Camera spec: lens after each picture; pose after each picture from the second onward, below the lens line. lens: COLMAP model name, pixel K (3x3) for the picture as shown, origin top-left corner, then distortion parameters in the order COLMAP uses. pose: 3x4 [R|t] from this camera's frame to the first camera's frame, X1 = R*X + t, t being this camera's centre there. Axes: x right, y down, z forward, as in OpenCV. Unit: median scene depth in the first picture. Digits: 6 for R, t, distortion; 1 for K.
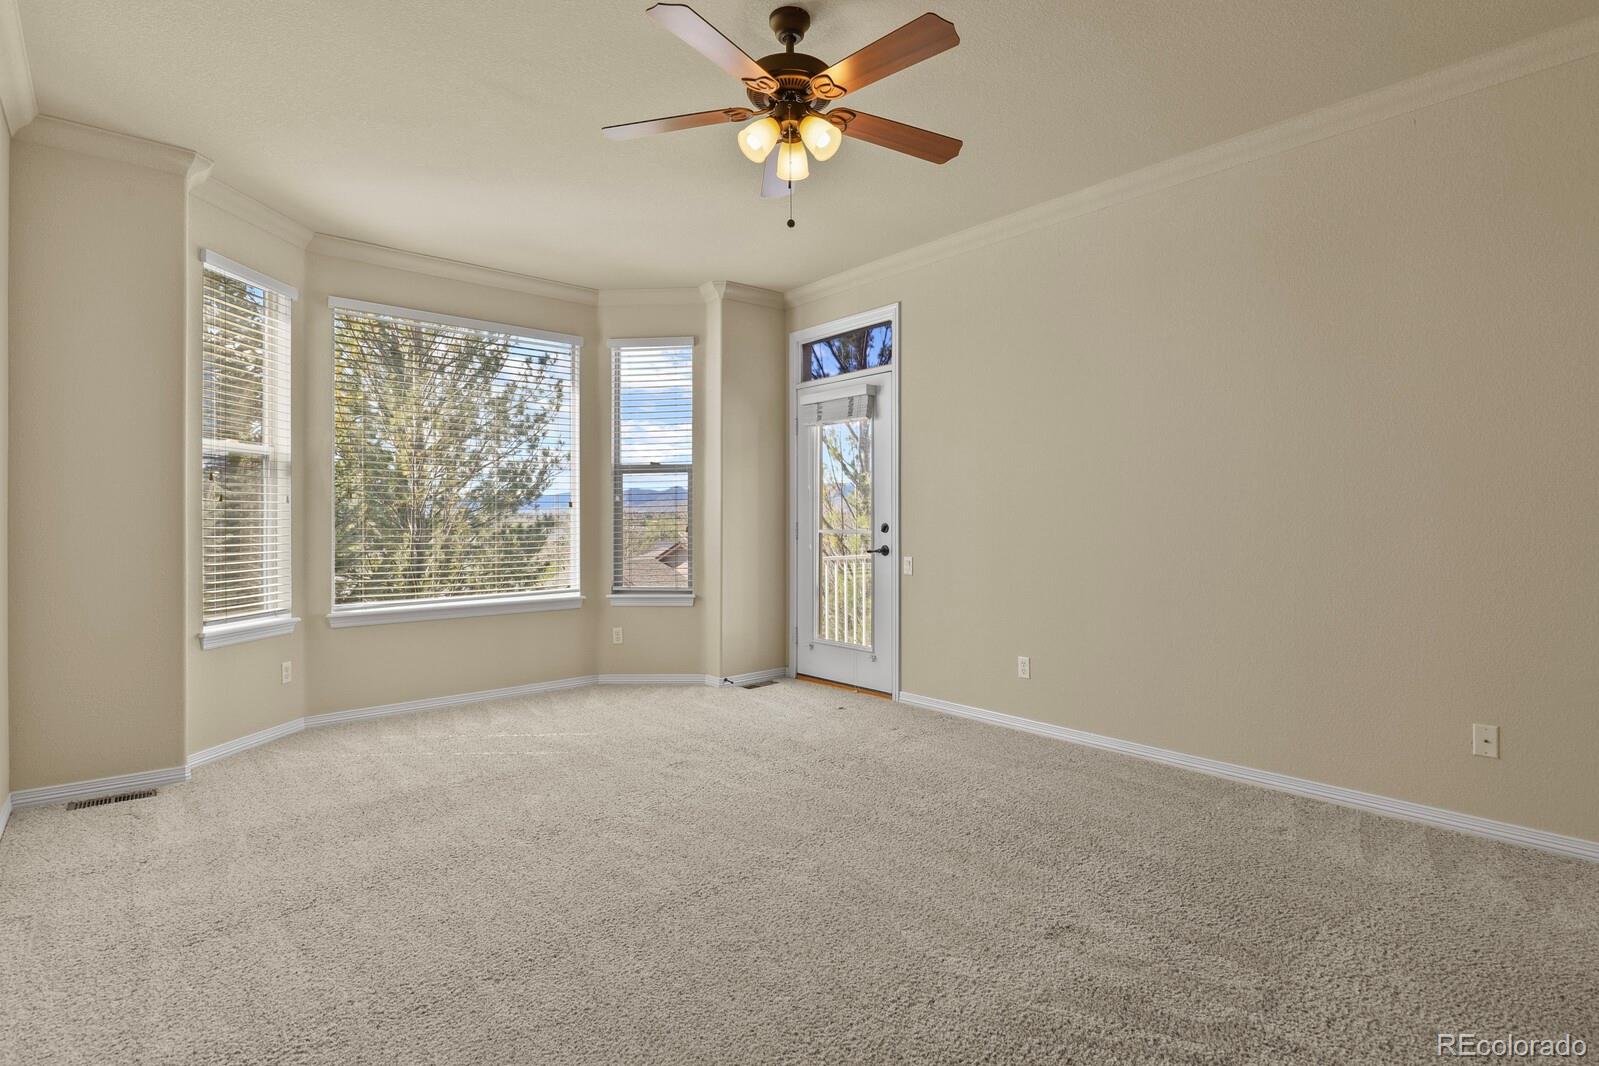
lens RADIAL K [[783.5, 0, 805.4], [0, 783.5, 526.1], [0, 0, 1]] dist [0.001873, -0.007252]
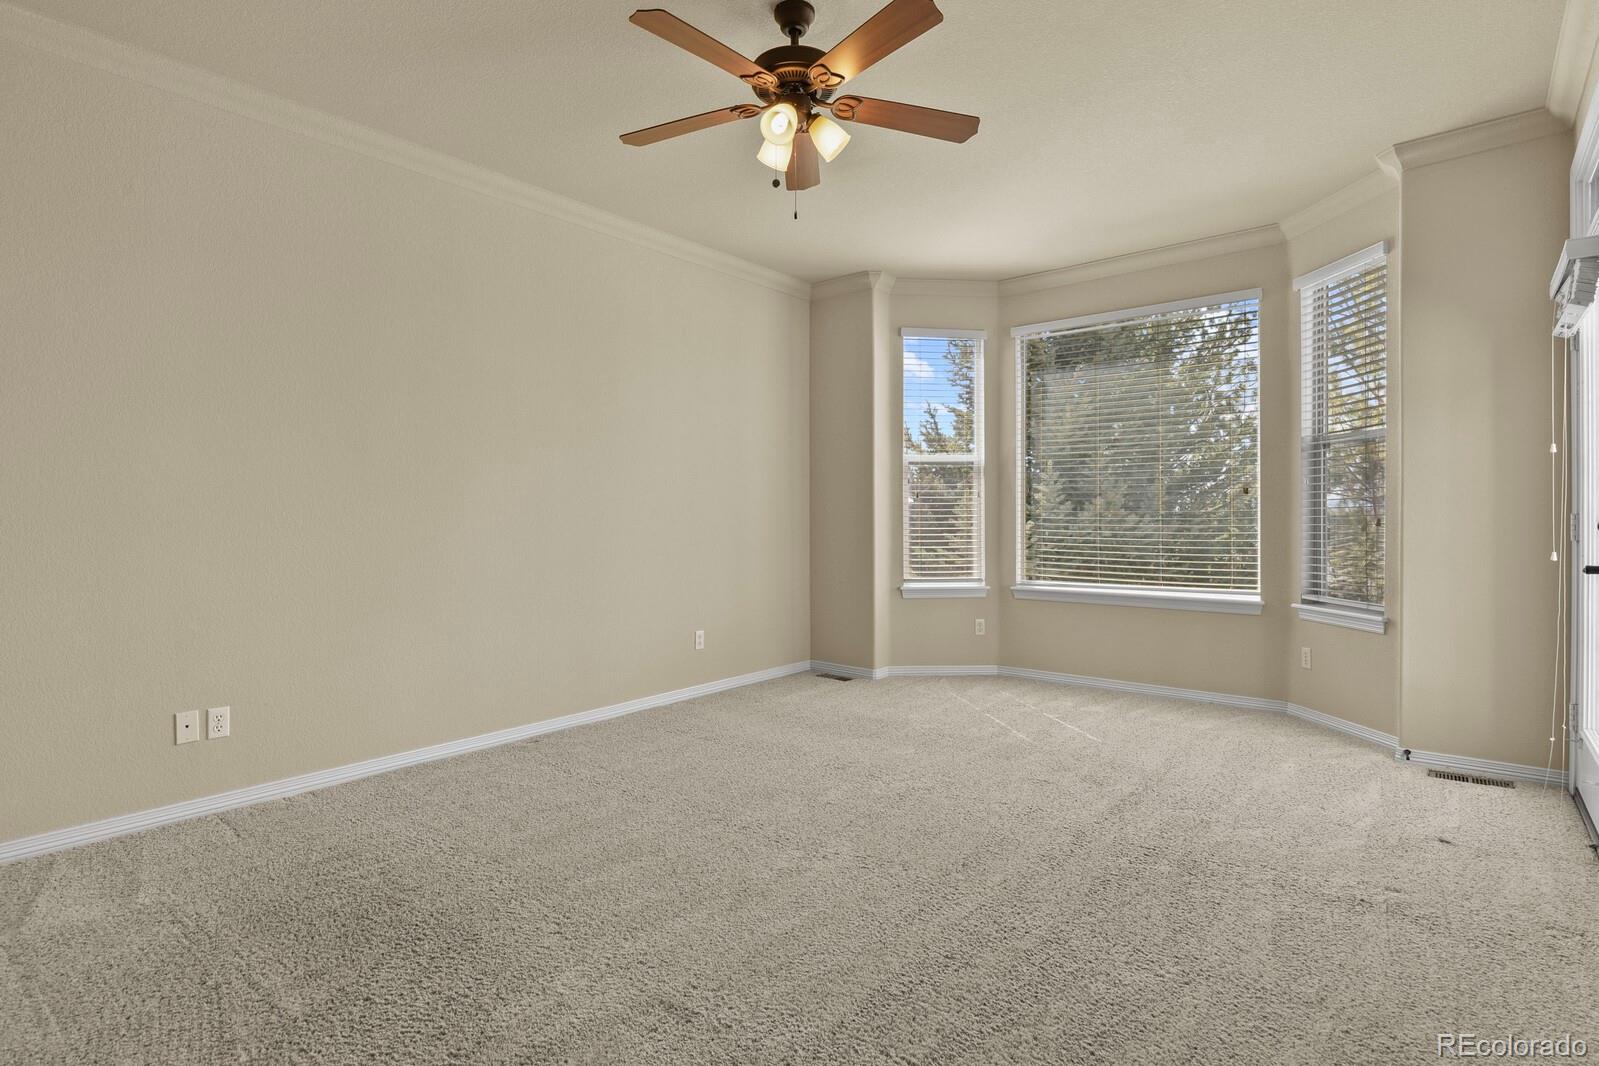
lens RADIAL K [[783.5, 0, 807.4], [0, 783.5, 526.8], [0, 0, 1]] dist [0.001873, -0.007252]
pose [[0.161727, 0.020771, -0.986617, 0.563440], [-0.000766, 0.999781, 0.020922, -0.007856], [0.986835, -0.002628, 0.161707, 0.486293]]
